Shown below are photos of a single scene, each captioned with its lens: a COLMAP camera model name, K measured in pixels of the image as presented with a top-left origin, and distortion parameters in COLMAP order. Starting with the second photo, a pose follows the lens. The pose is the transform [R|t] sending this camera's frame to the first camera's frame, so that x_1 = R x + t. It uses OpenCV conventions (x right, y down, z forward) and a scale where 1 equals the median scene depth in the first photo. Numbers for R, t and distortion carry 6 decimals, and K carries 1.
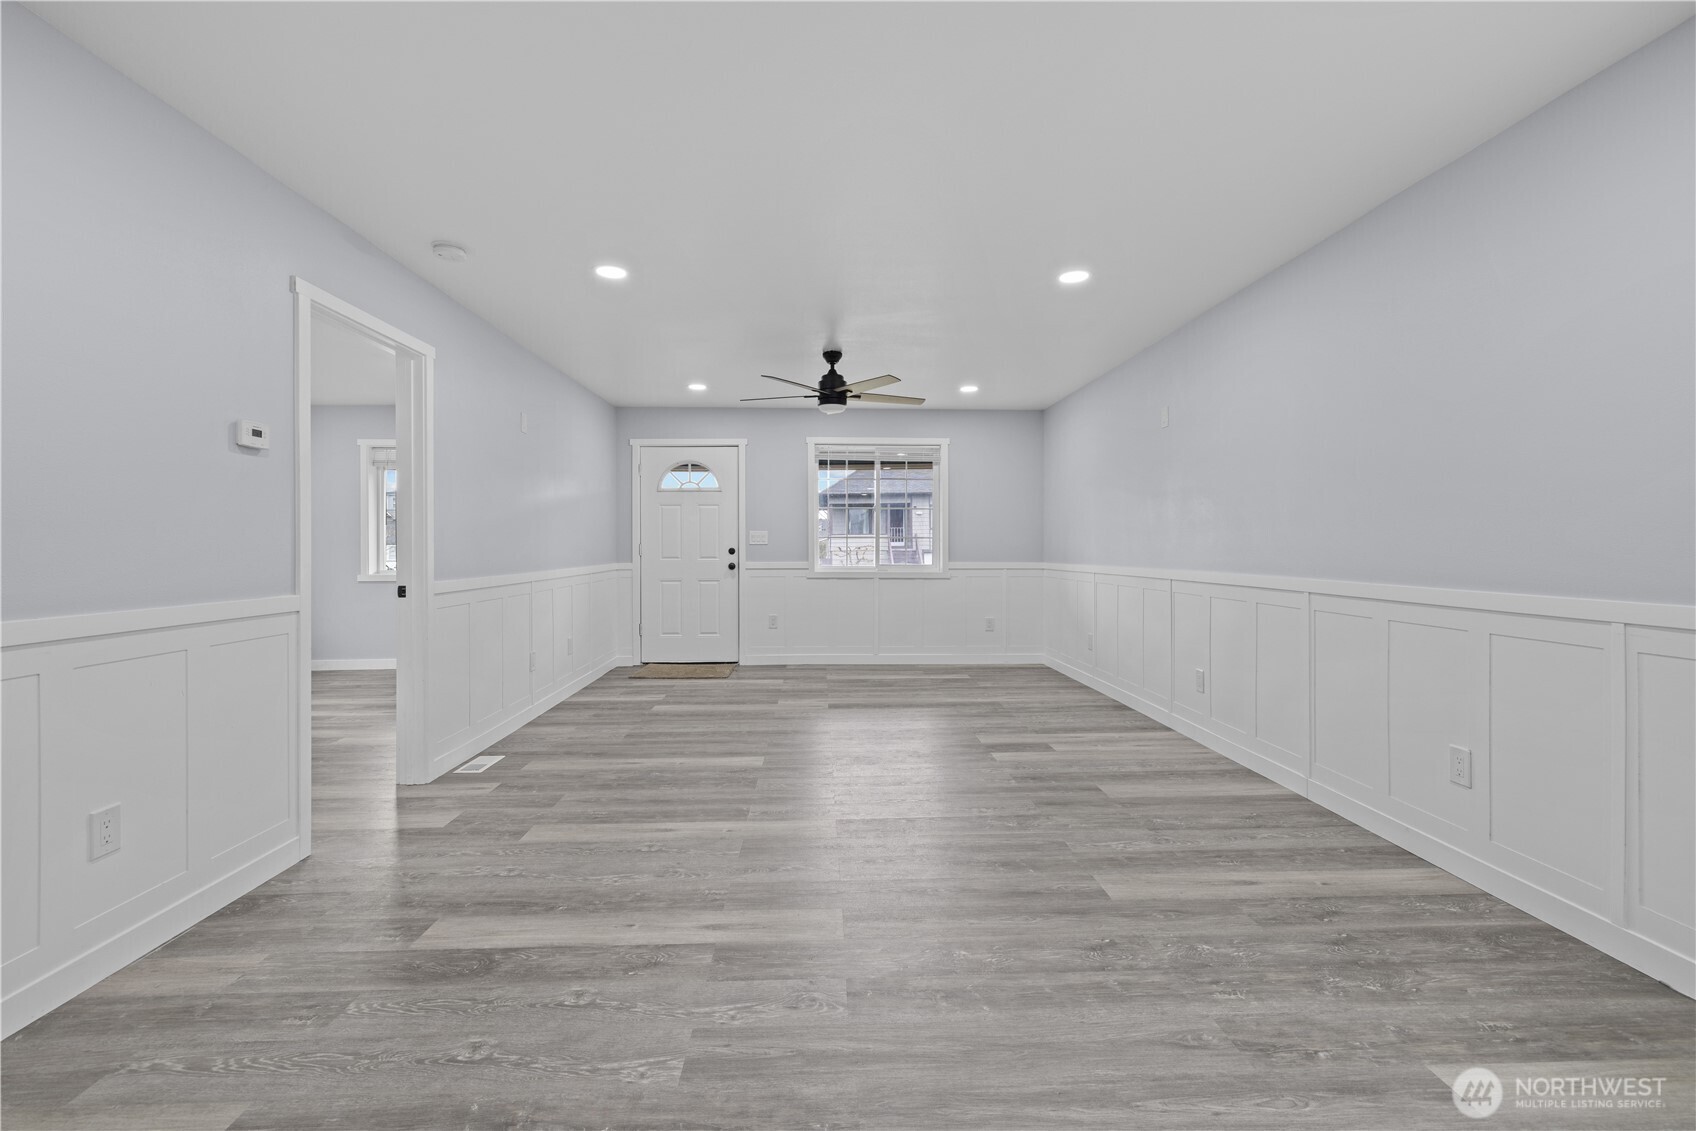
lens RADIAL K [[719.1, 0, 844.0], [0, 719.1, 545.5], [0, 0, 1]] dist [0.001847, 0.000689]
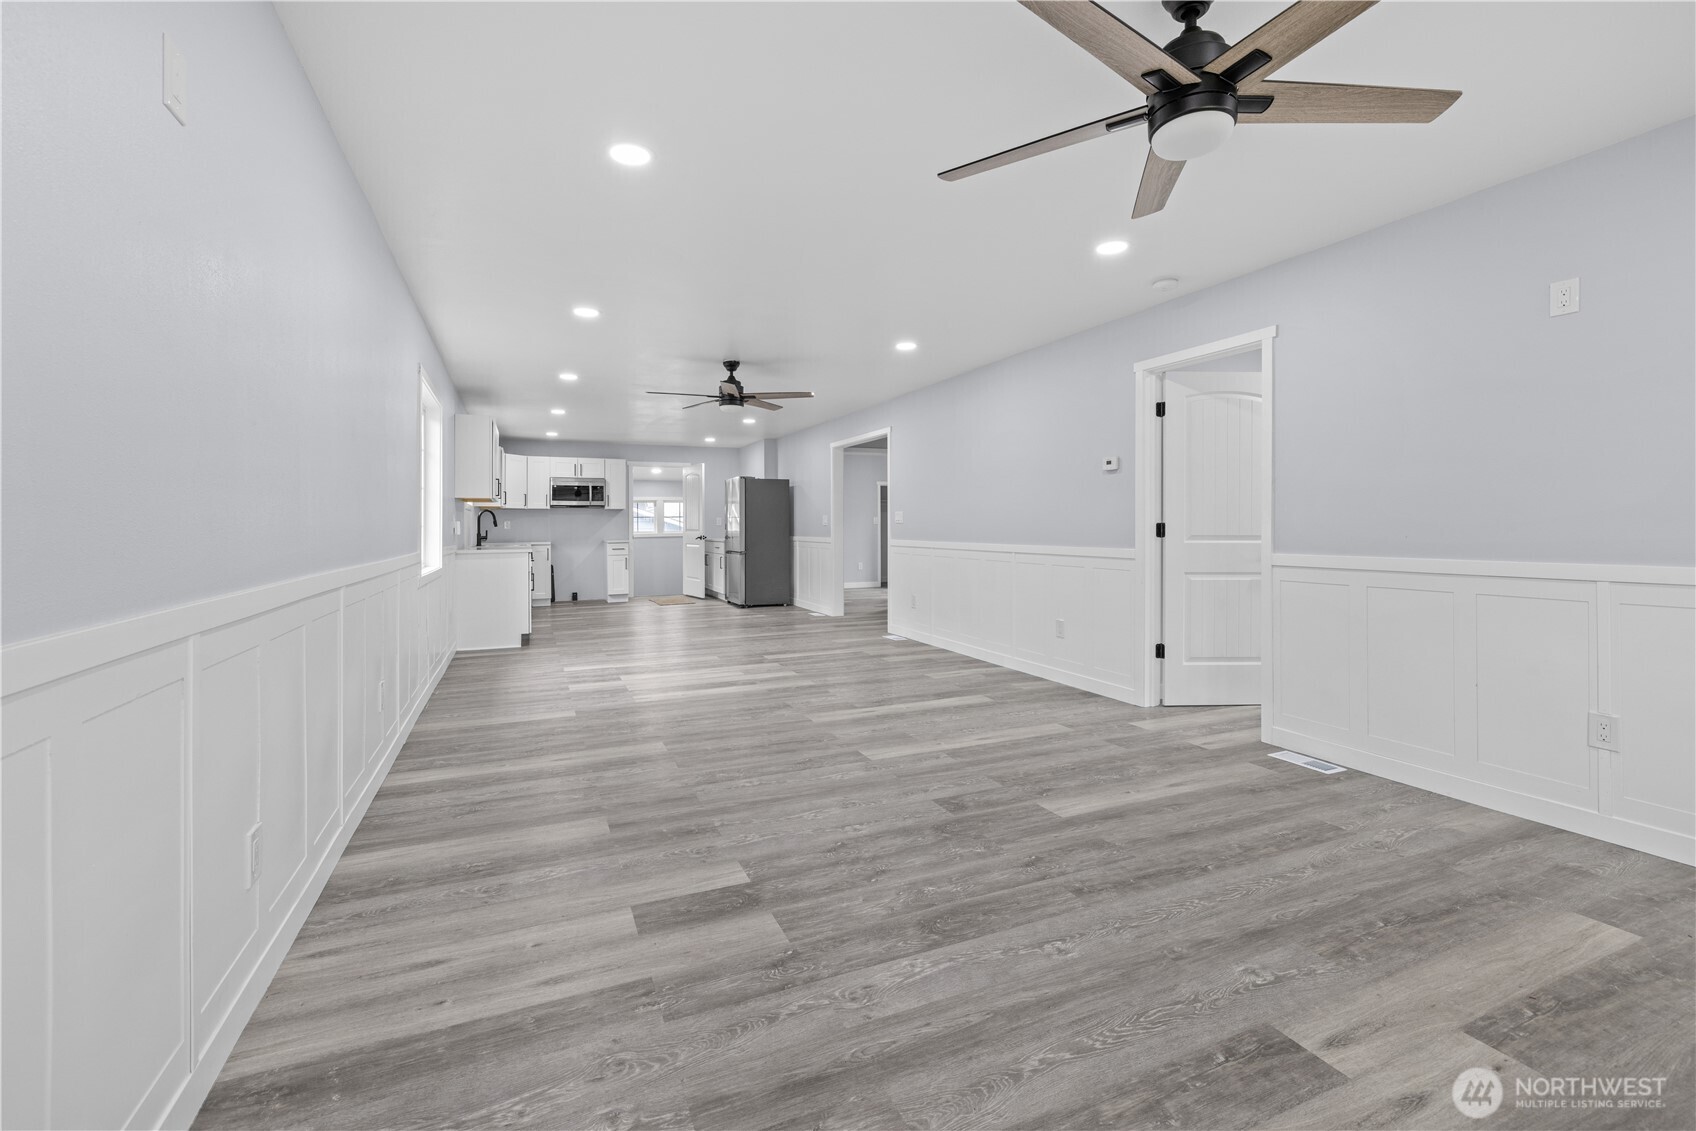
lens RADIAL K [[728.3, 0, 843.1], [0, 728.3, 530.7], [0, 0, 1]] dist [0.002078, 0.000372]
pose [[-0.930123, 0.011502, -0.367068, 0.282059], [0.009645, 0.999930, 0.006893, 0.003234], [0.367122, 0.002871, -0.930168, 1.279165]]
